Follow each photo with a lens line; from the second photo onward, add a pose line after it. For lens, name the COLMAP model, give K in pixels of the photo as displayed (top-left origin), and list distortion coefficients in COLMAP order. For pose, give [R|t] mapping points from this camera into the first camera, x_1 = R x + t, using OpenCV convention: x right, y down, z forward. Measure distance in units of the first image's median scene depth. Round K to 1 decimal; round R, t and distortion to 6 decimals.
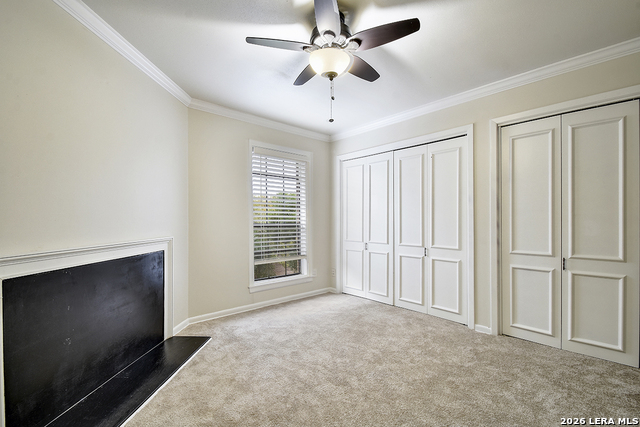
lens RADIAL K [[289.2, 0, 317.2], [0, 289.2, 224.5], [0, 0, 1]] dist [0.016831, -0.013979]
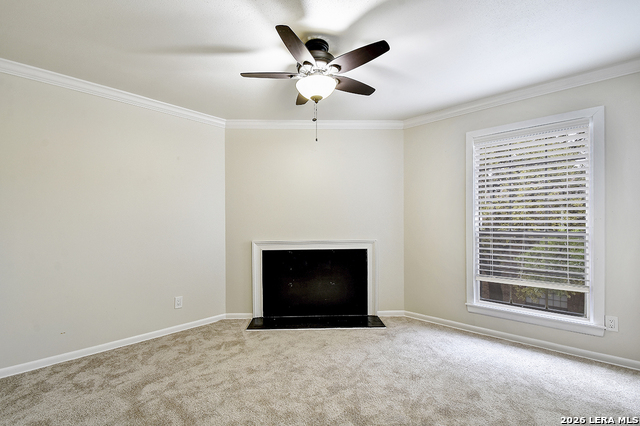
lens RADIAL K [[289.2, 0, 317.2], [0, 289.2, 224.0], [0, 0, 1]] dist [0.016831, -0.013979]
pose [[0.051363, -0.001495, -0.998679, 0.669189], [-0.005559, 0.999983, -0.001783, -0.021444], [0.998665, 0.005643, 0.051354, 0.553578]]
